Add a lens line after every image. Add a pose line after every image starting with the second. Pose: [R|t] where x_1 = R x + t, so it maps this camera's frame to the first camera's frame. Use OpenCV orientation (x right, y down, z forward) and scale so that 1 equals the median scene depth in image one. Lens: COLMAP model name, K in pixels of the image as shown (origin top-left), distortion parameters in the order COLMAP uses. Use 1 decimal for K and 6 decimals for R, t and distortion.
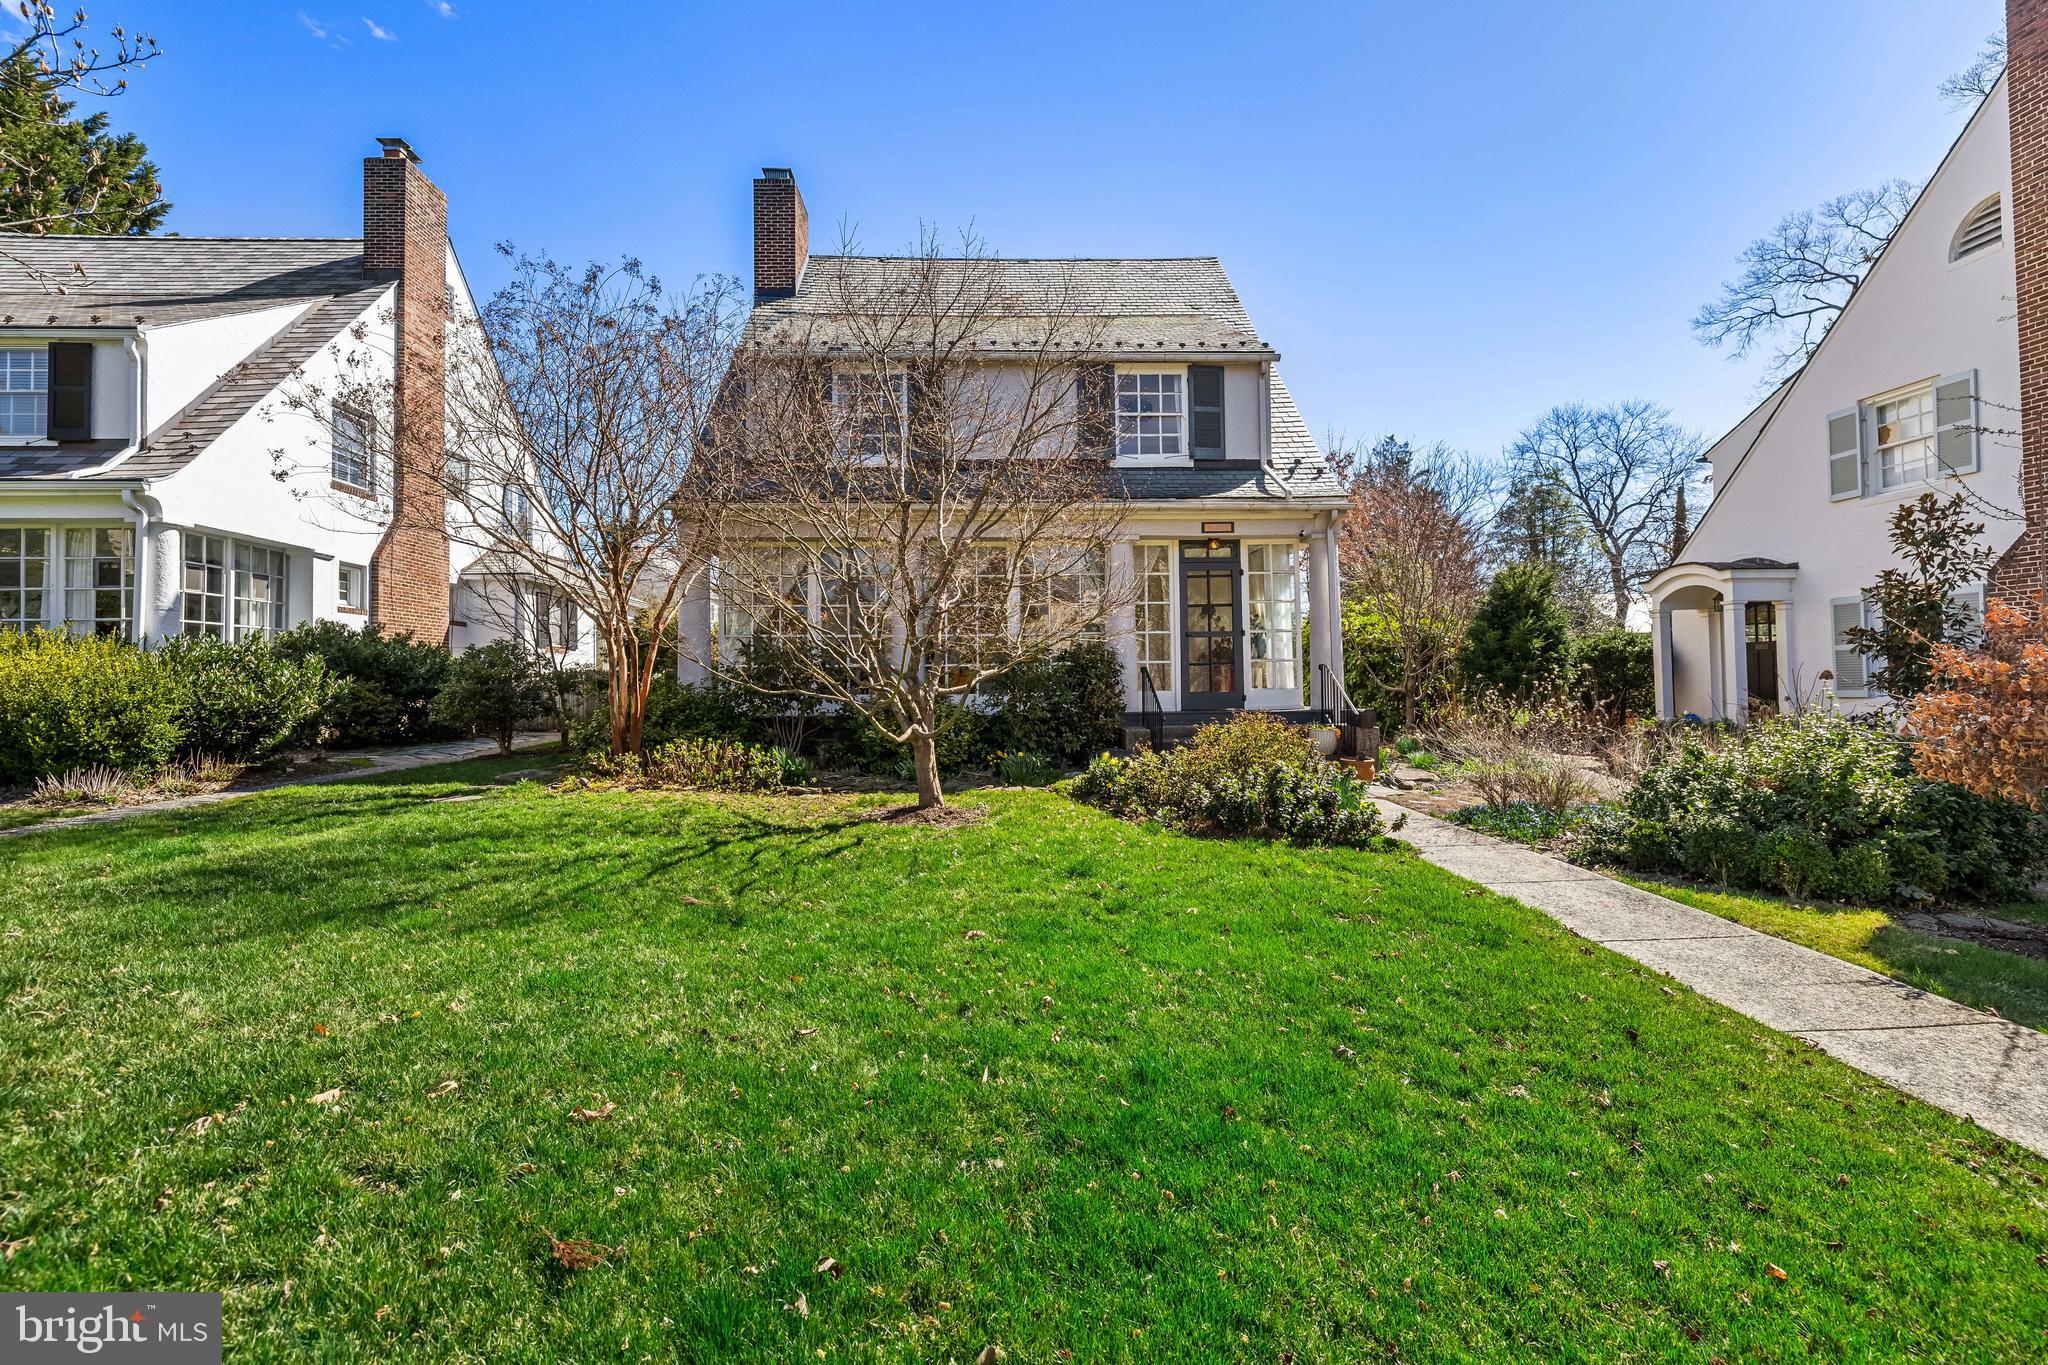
lens RADIAL K [[901.5, 0, 1033.5], [0, 901.5, 675.7], [0, 0, 1]] dist [-0.000025, 0.000347]
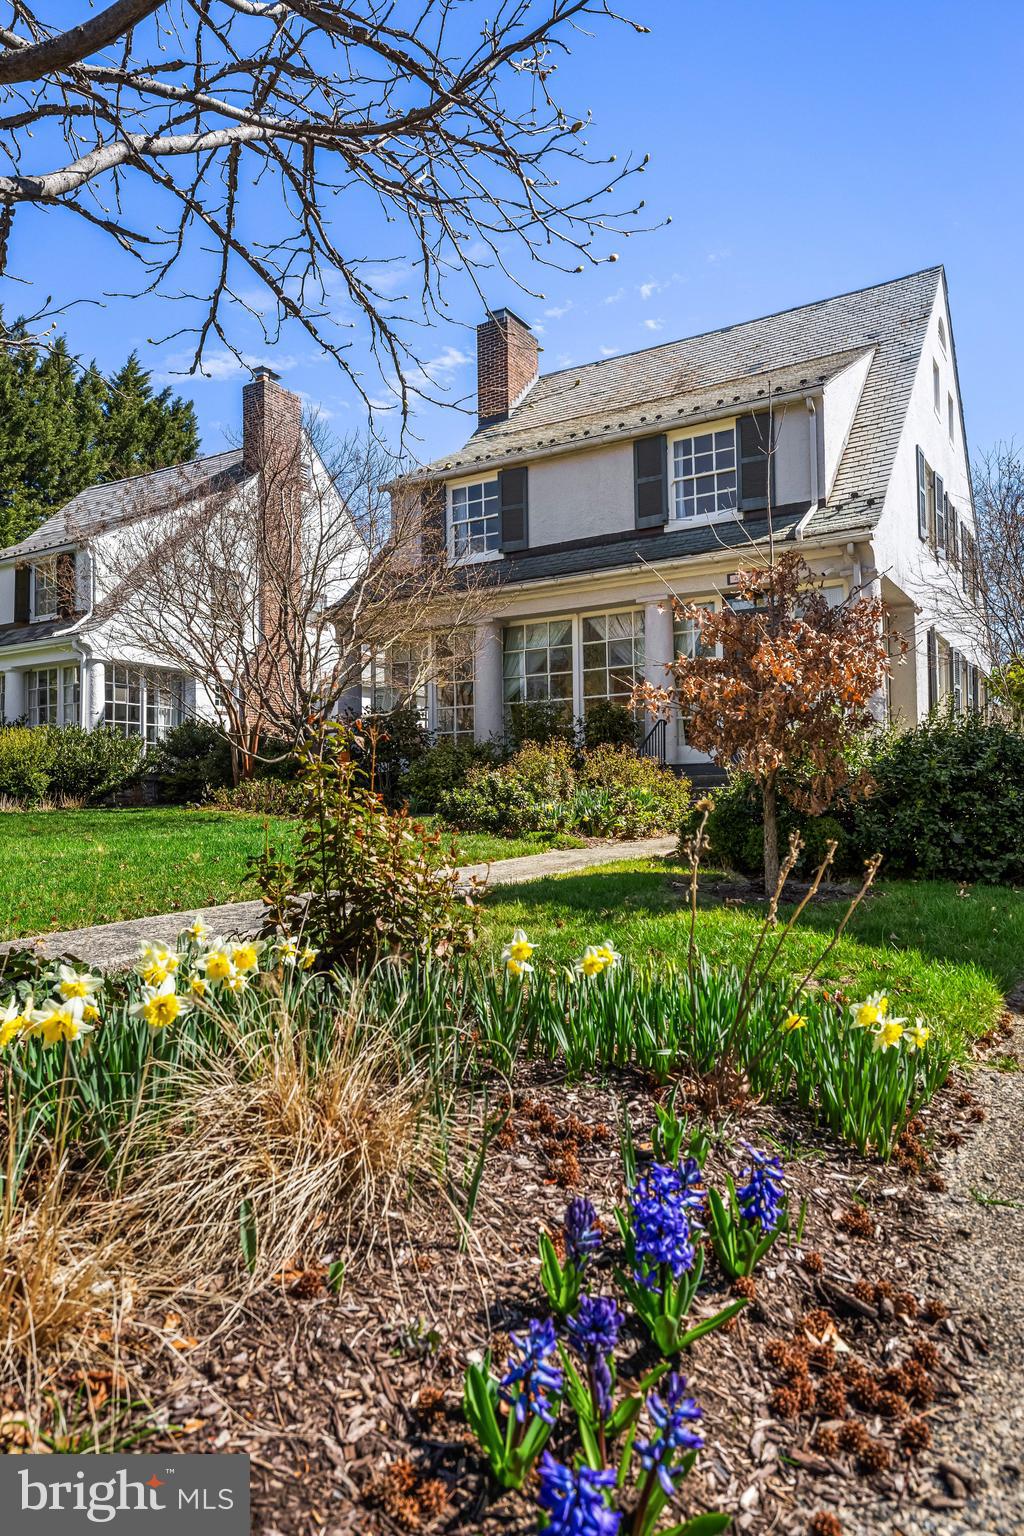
lens RADIAL K [[978.6, 0, 536.1], [0, 978.6, 798.0], [0, 0, 1]] dist [0.020959, -0.081645]
pose [[0.842915, -0.006197, -0.538011, 0.568332], [0.010427, 0.999934, 0.004818, 0.069276], [0.537946, -0.009671, 0.842924, -0.038888]]
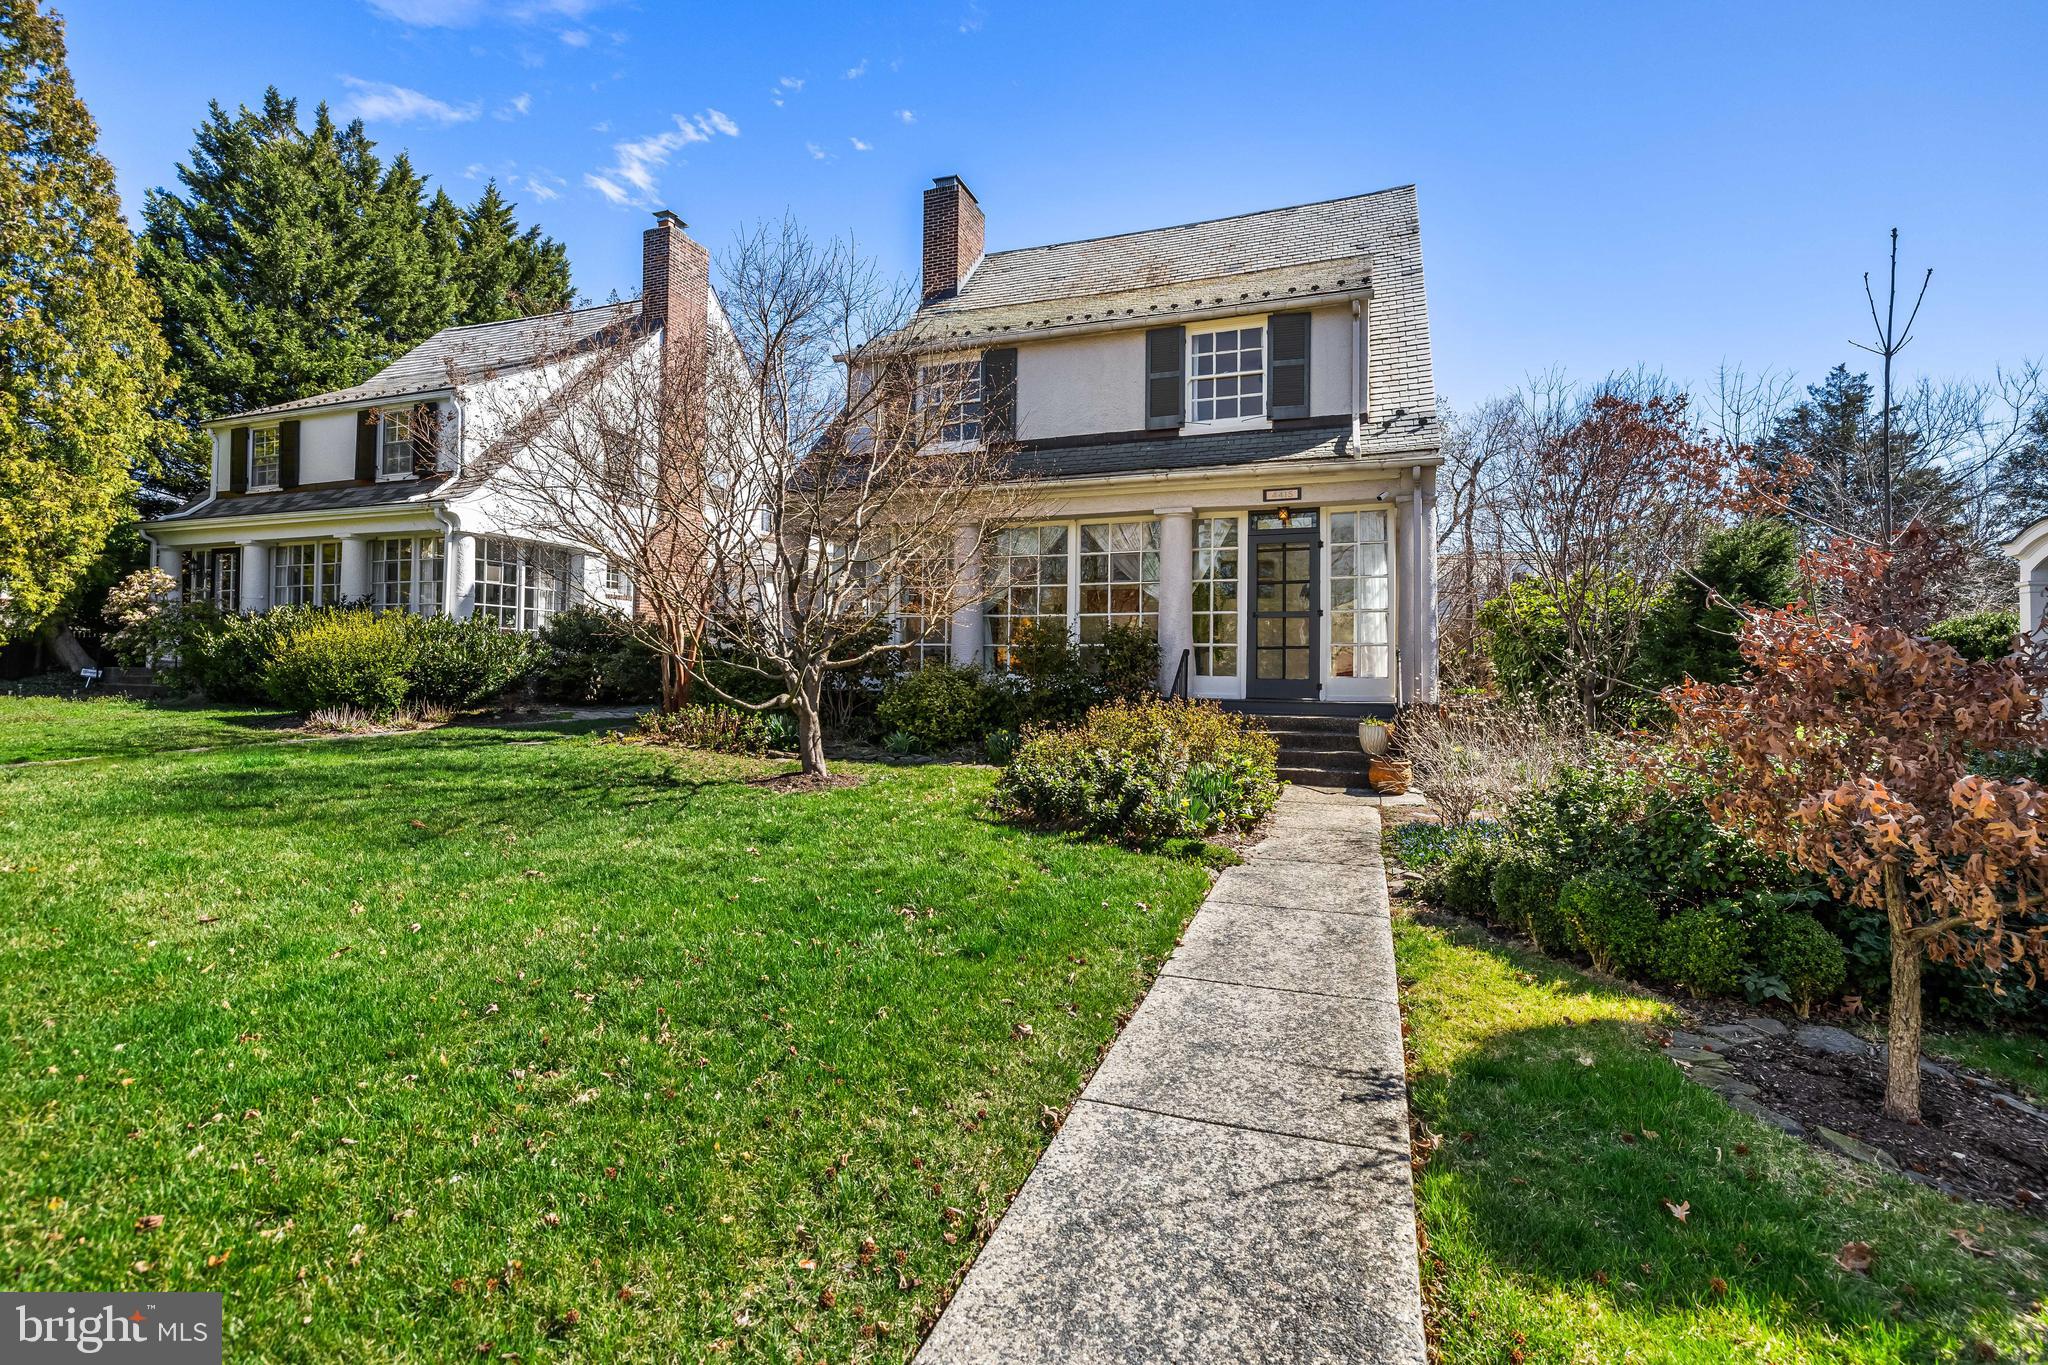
lens RADIAL K [[901.5, 0, 1033.5], [0, 901.5, 675.7], [0, 0, 1]] dist [-0.000025, 0.000347]
pose [[0.922968, 0.025610, -0.384023, 0.311236], [-0.020931, 0.999647, 0.016361, 0.005191], [0.384306, -0.007063, 0.923179, 0.076809]]
